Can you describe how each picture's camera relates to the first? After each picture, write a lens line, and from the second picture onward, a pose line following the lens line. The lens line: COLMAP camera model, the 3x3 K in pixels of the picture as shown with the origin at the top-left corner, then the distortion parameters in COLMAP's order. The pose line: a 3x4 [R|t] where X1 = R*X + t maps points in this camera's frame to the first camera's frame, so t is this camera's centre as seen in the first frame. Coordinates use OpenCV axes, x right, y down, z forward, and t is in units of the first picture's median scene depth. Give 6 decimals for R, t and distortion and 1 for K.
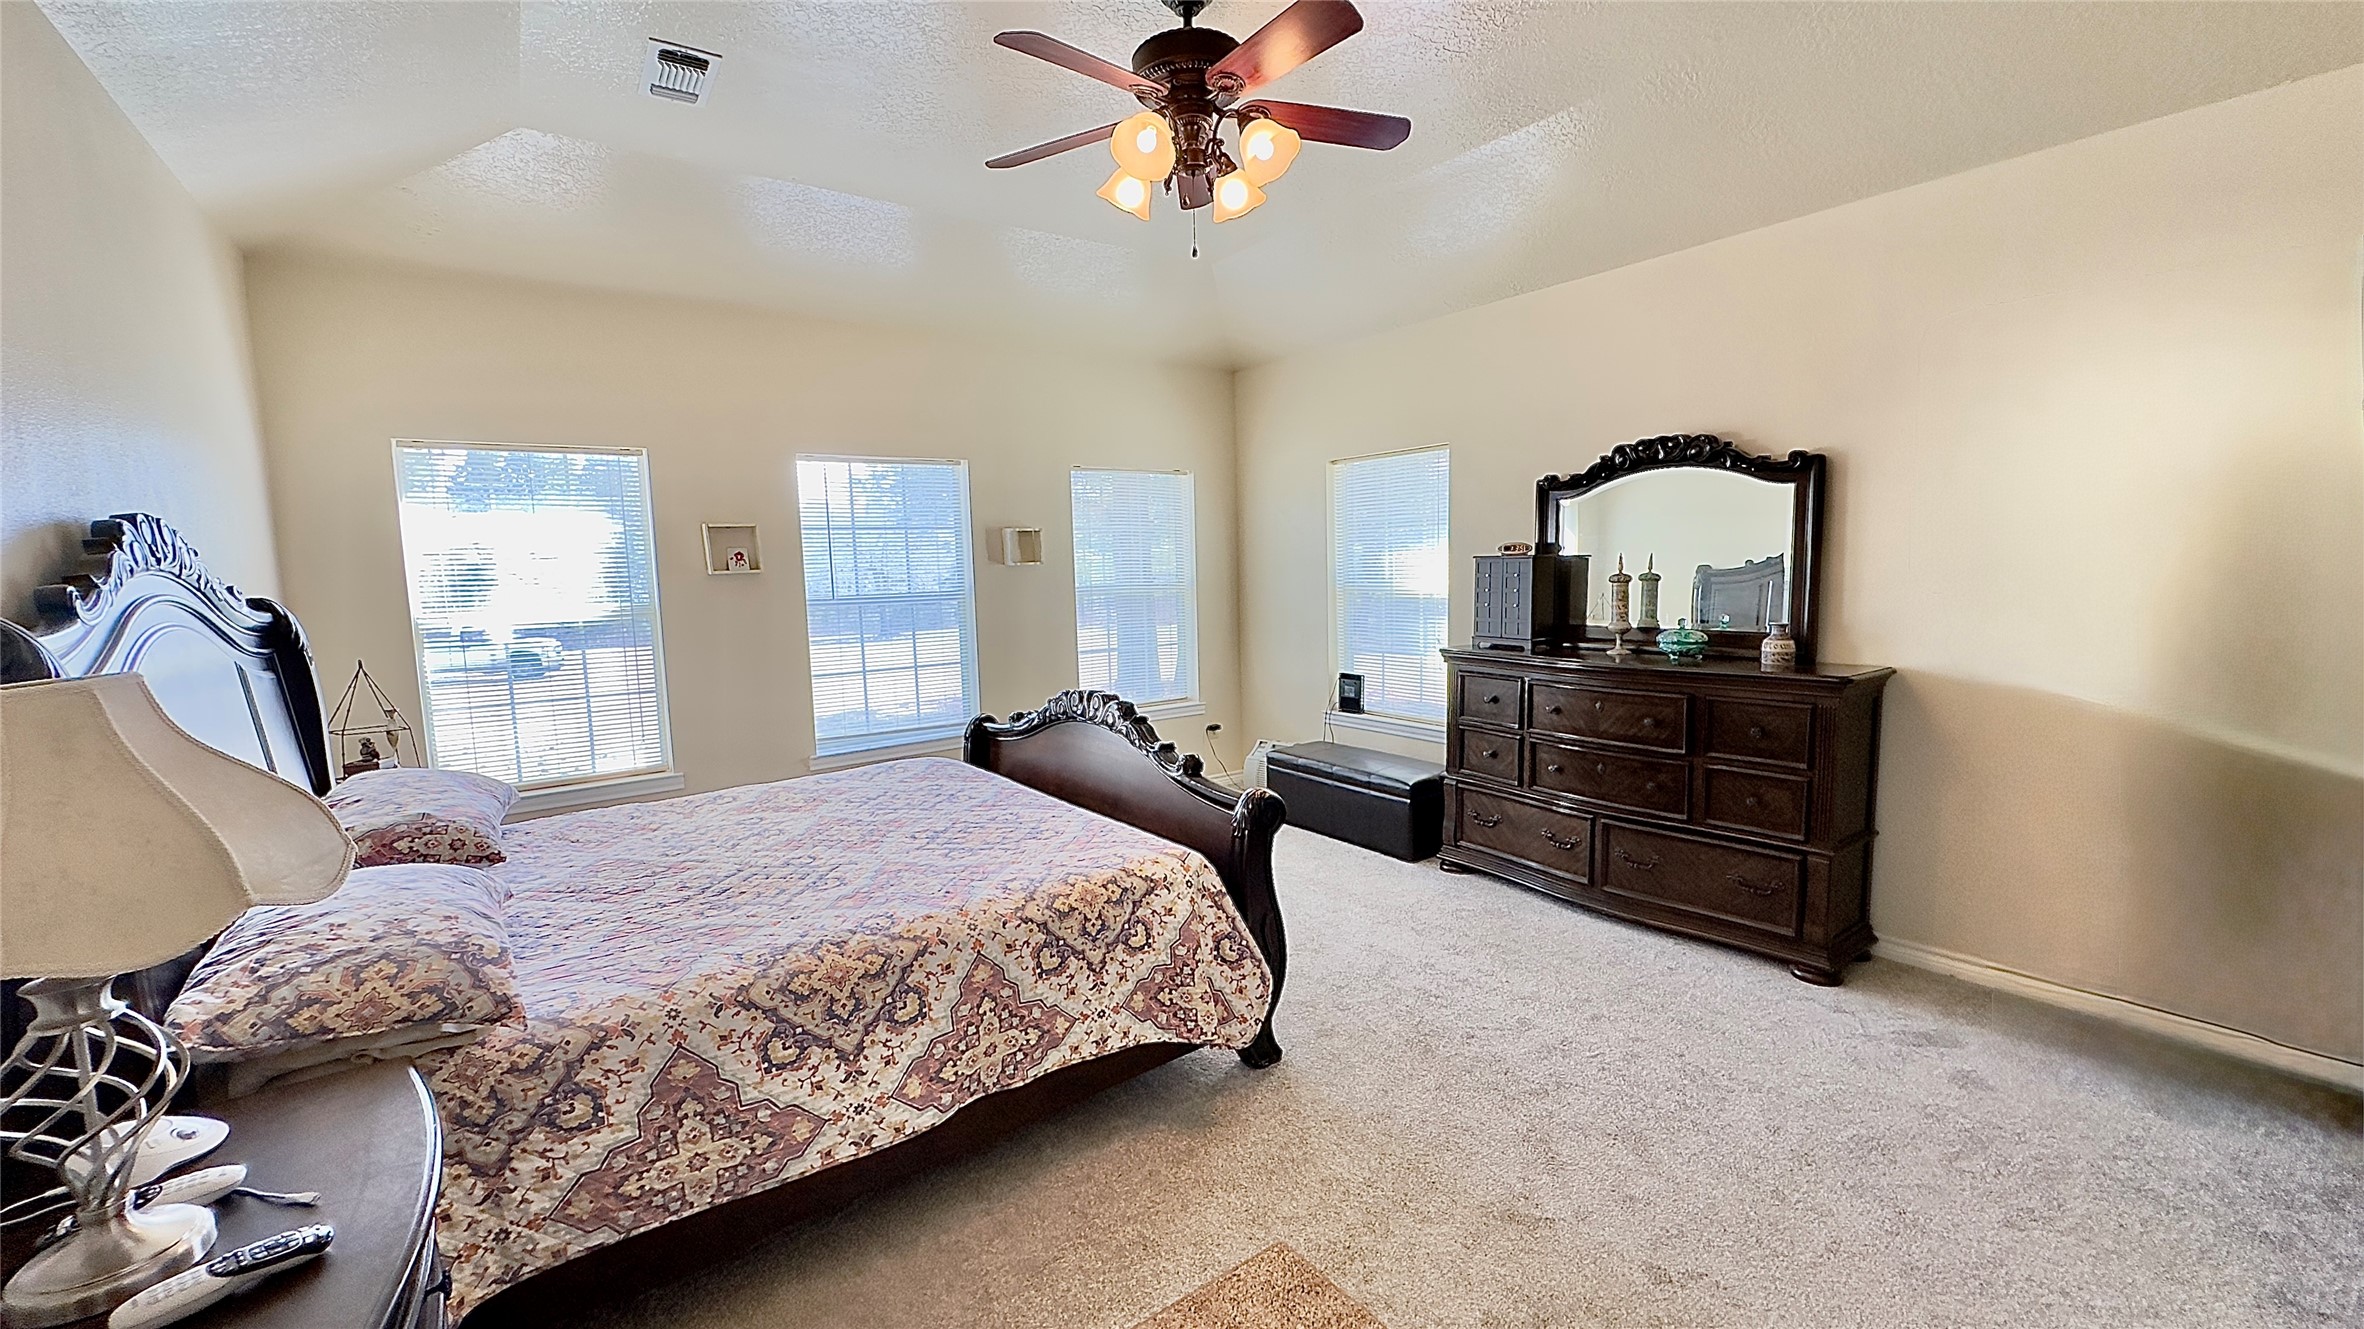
lens RADIAL K [[942.1, 0, 1177.7], [0, 942.1, 661.7], [0, 0, 1]] dist [-0.004448, 0.000766]
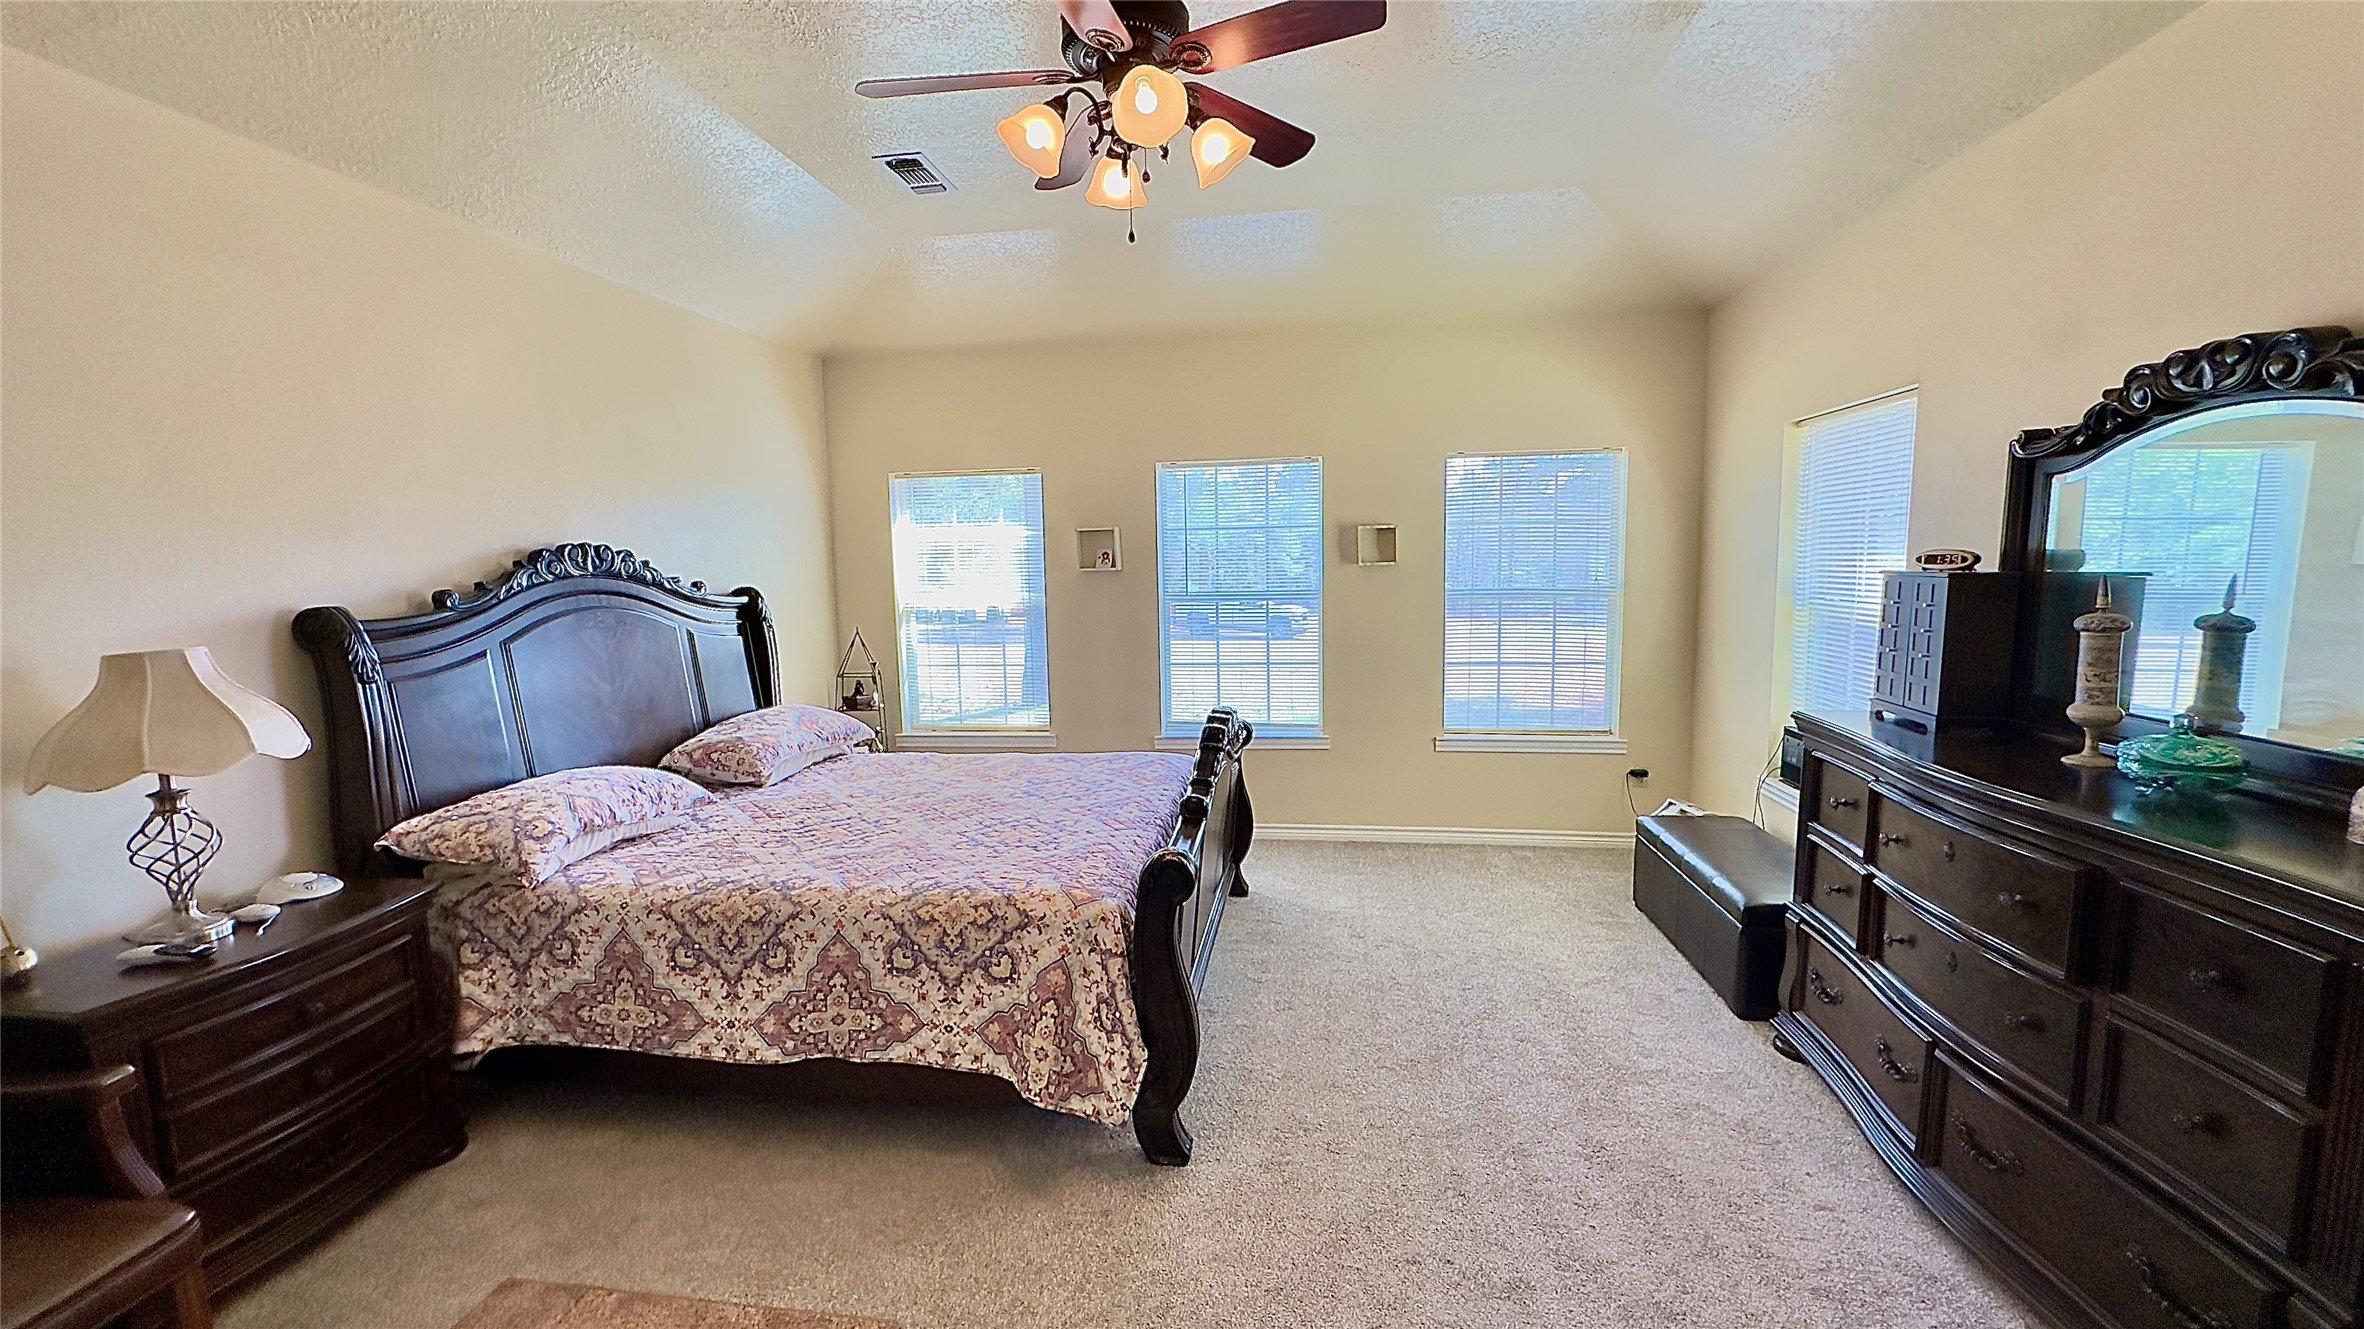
lens RADIAL K [[942.1, 0, 1180.9], [0, 942.1, 659.8], [0, 0, 1]] dist [-0.004448, 0.000766]
pose [[0.716002, 0.088320, -0.692489, 0.787868], [-0.072883, 0.996001, 0.051671, -0.097517], [0.694283, 0.013474, 0.719576, 0.444478]]
